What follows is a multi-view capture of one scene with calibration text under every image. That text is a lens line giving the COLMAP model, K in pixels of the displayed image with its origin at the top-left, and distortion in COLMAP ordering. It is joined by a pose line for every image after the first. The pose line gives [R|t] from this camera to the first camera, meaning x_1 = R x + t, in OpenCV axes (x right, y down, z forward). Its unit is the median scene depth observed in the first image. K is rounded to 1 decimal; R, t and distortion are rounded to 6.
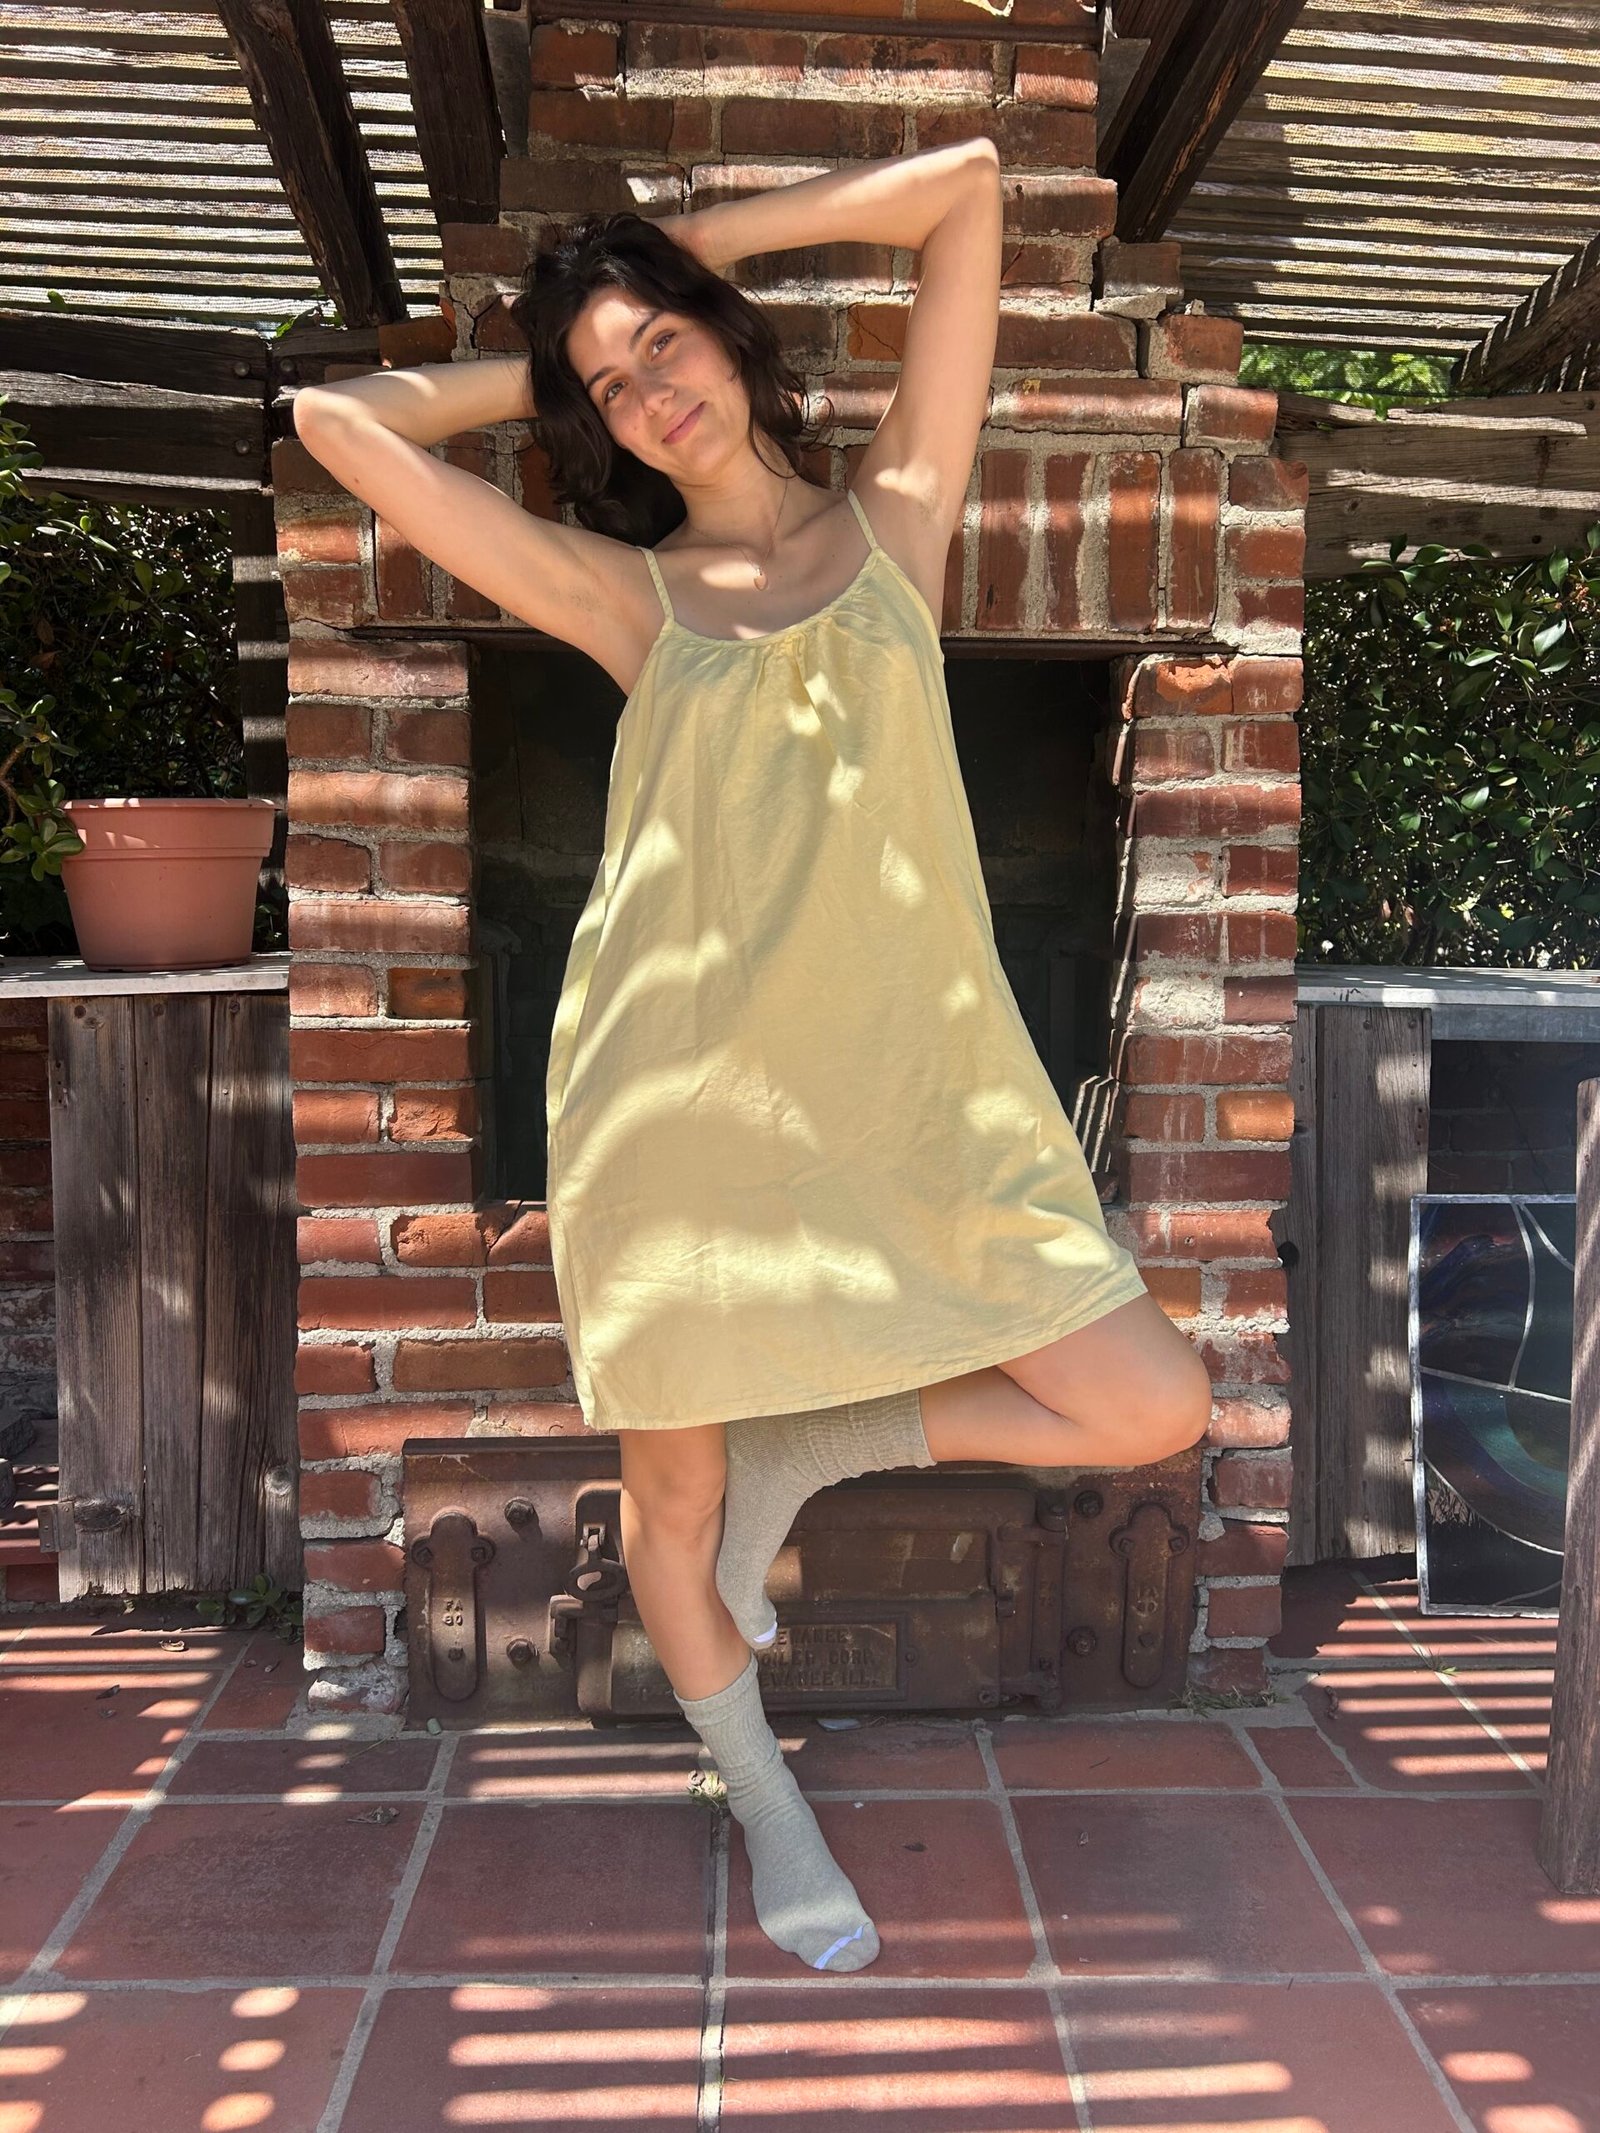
lens RADIAL K [[1673.9, 0, 801.4], [0, 1673.9, 1044.7], [0, 0, 1]] dist [0.045021, -0.044091]
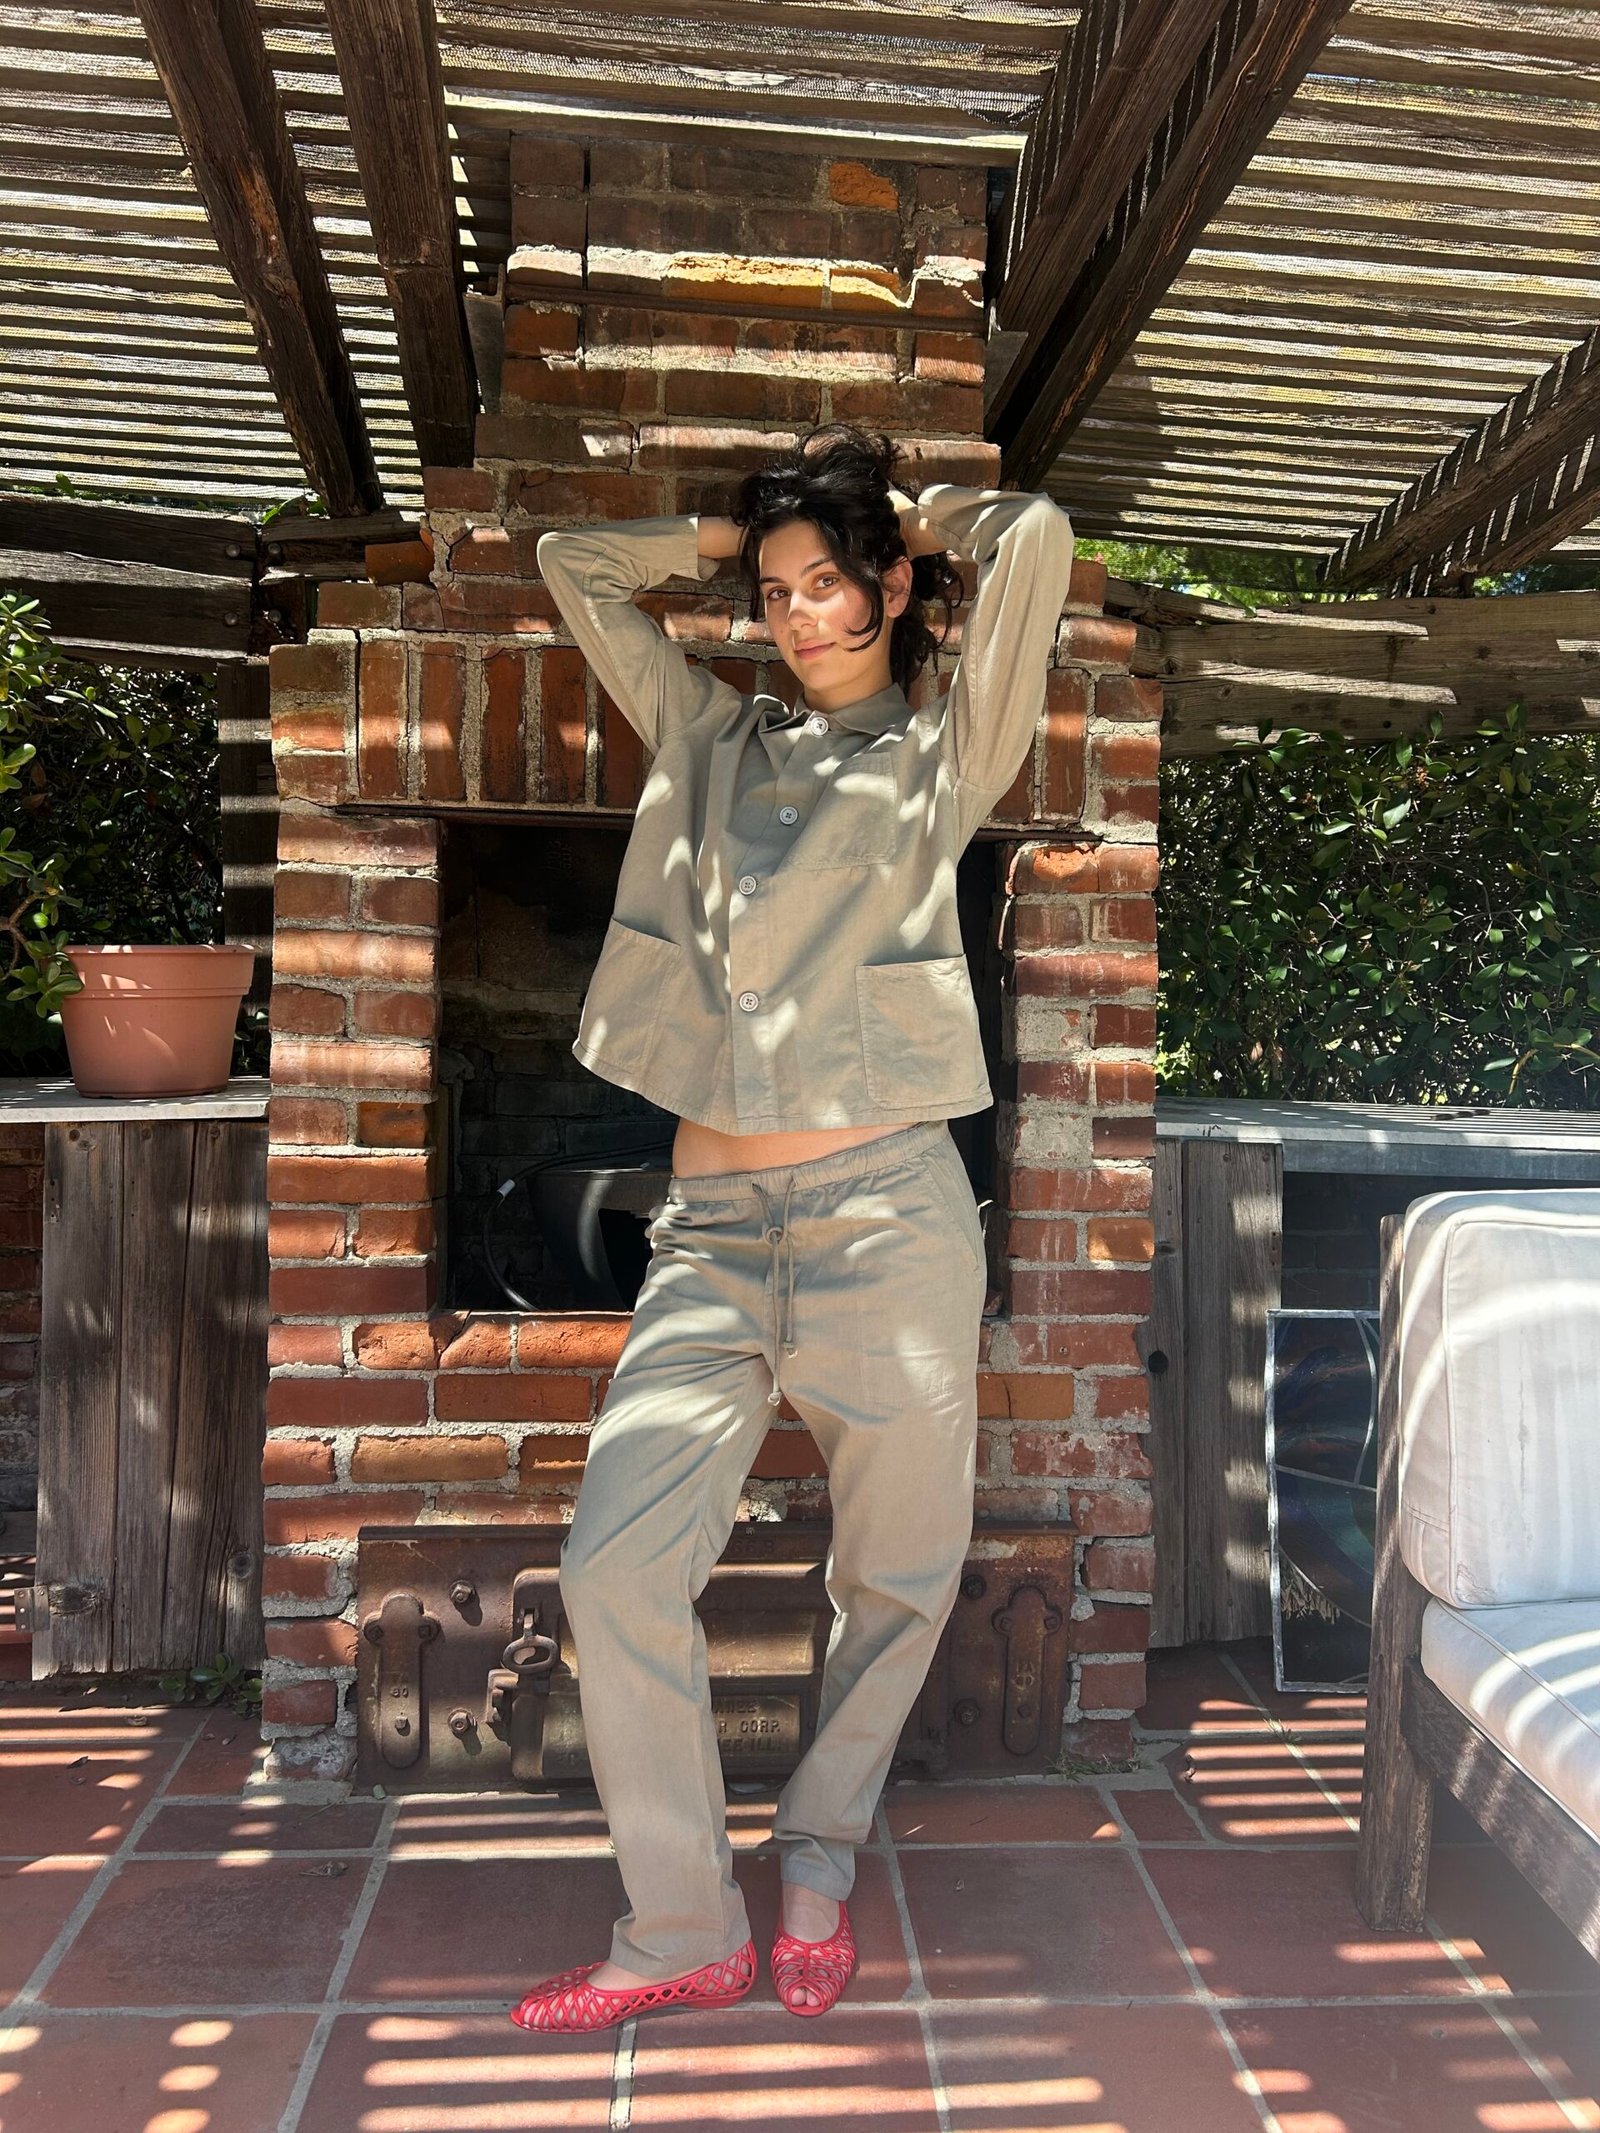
lens RADIAL K [[1659.9, 0, 808.9], [0, 1659.9, 1044.1], [0, 0, 1]] dist [0.053897, -0.058351]
pose [[0.999170, 0.014266, 0.038153, 0.013304], [-0.011926, 0.998073, -0.060892, -0.018965], [-0.038948, 0.060387, 0.997415, -0.128287]]
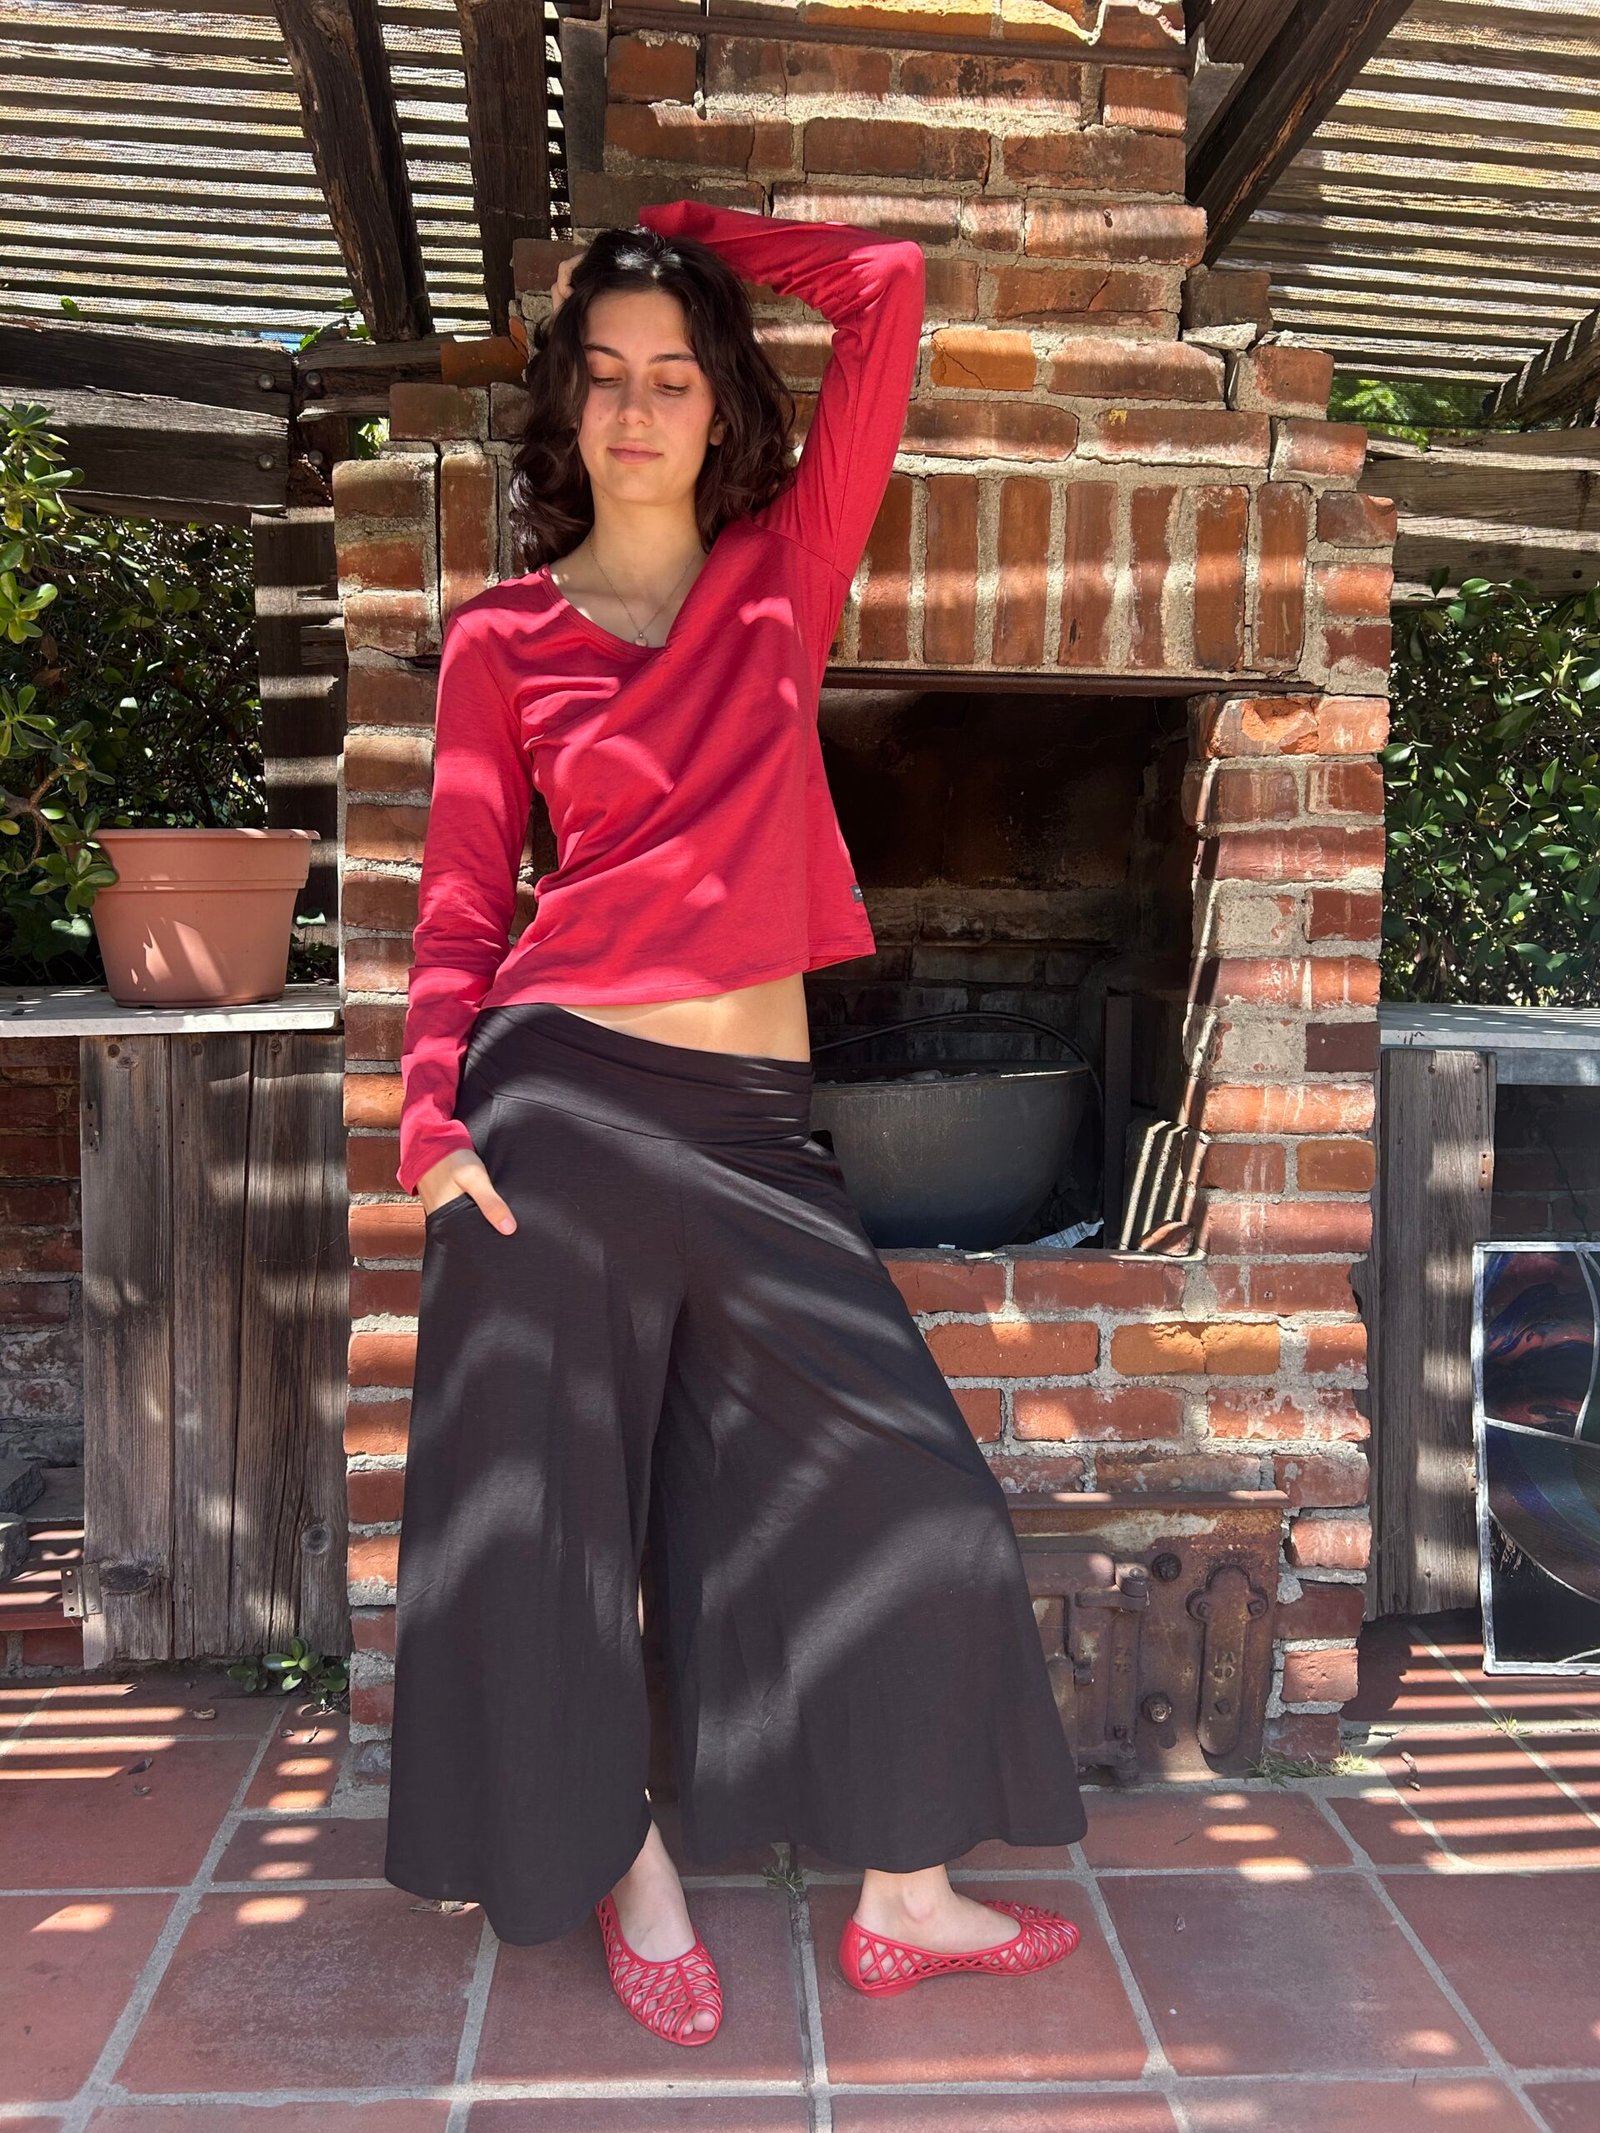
lens RADIAL K [[1673.9, 0, 801.4], [0, 1673.9, 1044.7], [0, 0, 1]] dist [0.045021, -0.044091]
pose [[0.999577, 0.005848, 0.028476, -0.067690], [-0.005632, 0.999955, -0.007642, -0.018774], [-0.028519, 0.007479, 0.999565, 0.033728]]
